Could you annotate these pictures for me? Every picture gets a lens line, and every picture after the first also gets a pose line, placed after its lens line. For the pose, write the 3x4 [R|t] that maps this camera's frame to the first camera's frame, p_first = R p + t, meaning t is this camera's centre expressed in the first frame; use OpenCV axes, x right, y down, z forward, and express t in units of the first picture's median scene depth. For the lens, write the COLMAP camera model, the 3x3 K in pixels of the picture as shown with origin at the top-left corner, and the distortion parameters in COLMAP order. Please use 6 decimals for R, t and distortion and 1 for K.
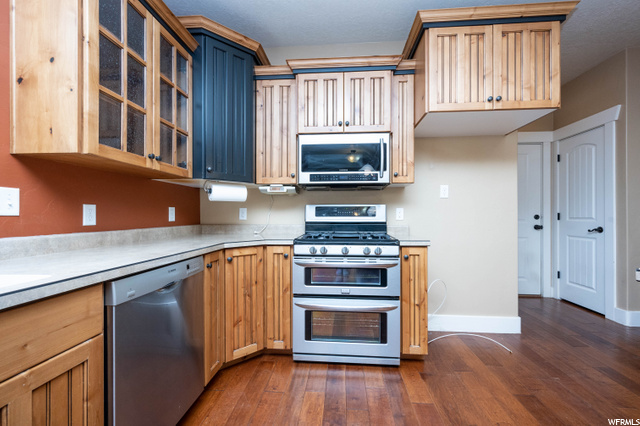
lens RADIAL K [[268.9, 0, 329.4], [0, 268.9, 214.5], [0, 0, 1]] dist [0.001305, -0.001388]
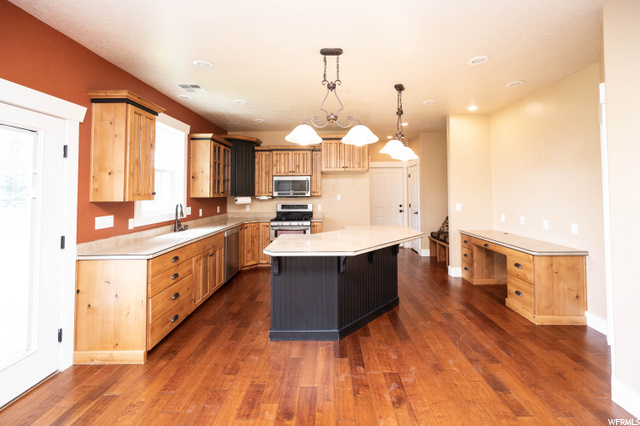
lens RADIAL K [[268.9, 0, 328.2], [0, 268.9, 180.0], [0, 0, 1]] dist [0.001305, -0.001388]
pose [[0.998497, -0.003088, 0.054726, 0.250899], [0.005262, 0.999201, -0.039616, -0.165202], [-0.054560, 0.039845, 0.997715, -1.458541]]
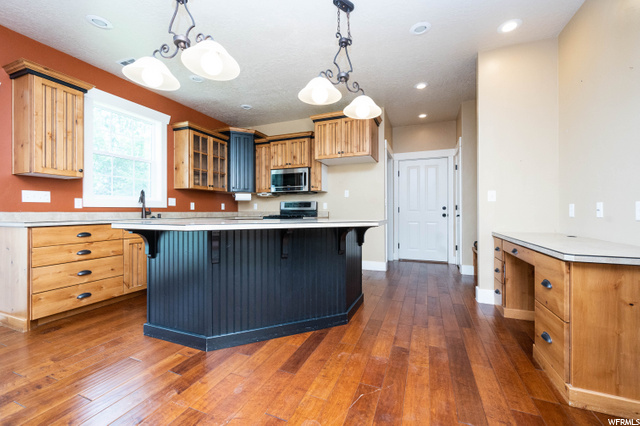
lens RADIAL K [[268.9, 0, 319.3], [0, 268.9, 209.7], [0, 0, 1]] dist [0.001305, -0.001388]
pose [[0.947330, -0.001084, -0.320258, 0.979977], [0.000235, 0.999996, -0.002689, 0.035474], [0.320260, 0.002472, 0.947327, -0.966781]]
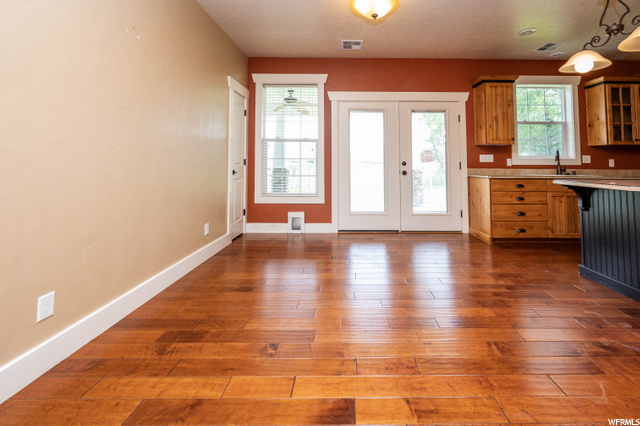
lens RADIAL K [[268.3, 0, 339.4], [0, 268.3, 149.1], [0, 0, 1]] dist [-0.004287, 0.000060]
pose [[0.048744, -0.049290, -0.997594, 1.207335], [-0.002583, 0.998772, -0.049474, 0.001268], [0.998808, 0.004989, 0.048557, -1.356381]]
